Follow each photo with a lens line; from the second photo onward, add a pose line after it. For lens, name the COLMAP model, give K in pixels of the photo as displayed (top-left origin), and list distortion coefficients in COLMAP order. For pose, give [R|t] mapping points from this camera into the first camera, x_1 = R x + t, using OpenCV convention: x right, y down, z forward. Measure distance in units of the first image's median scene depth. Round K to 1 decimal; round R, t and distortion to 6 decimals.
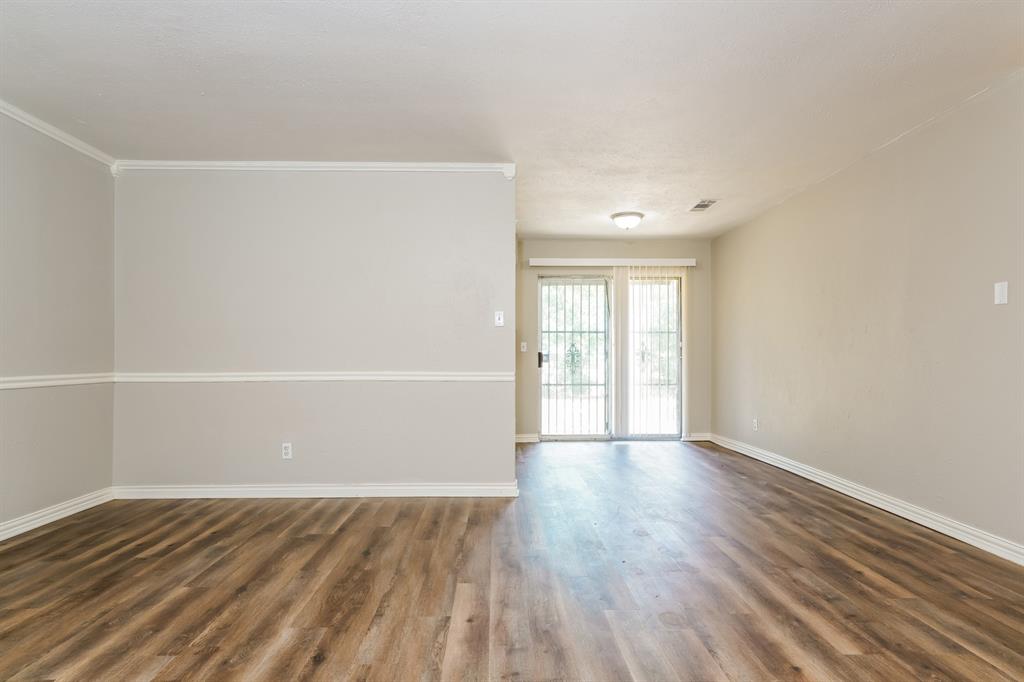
lens RADIAL K [[560.0, 0, 520.0], [0, 560.0, 344.2], [0, 0, 1]] dist [0.000092, 0.001325]
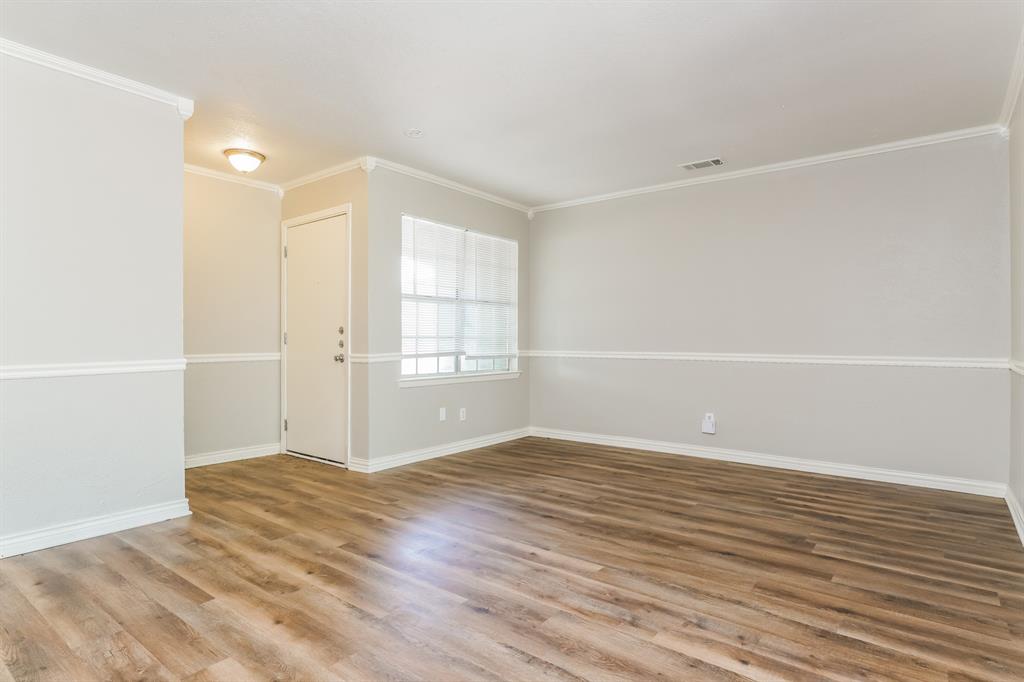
lens RADIAL K [[560.0, 0, 520.3], [0, 560.0, 341.4], [0, 0, 1]] dist [0.000092, 0.001325]
pose [[-0.650984, 0.001594, -0.759090, 0.778215], [0.016351, 0.999795, -0.011923, 0.029059], [0.758915, -0.020173, -0.650877, 1.595878]]
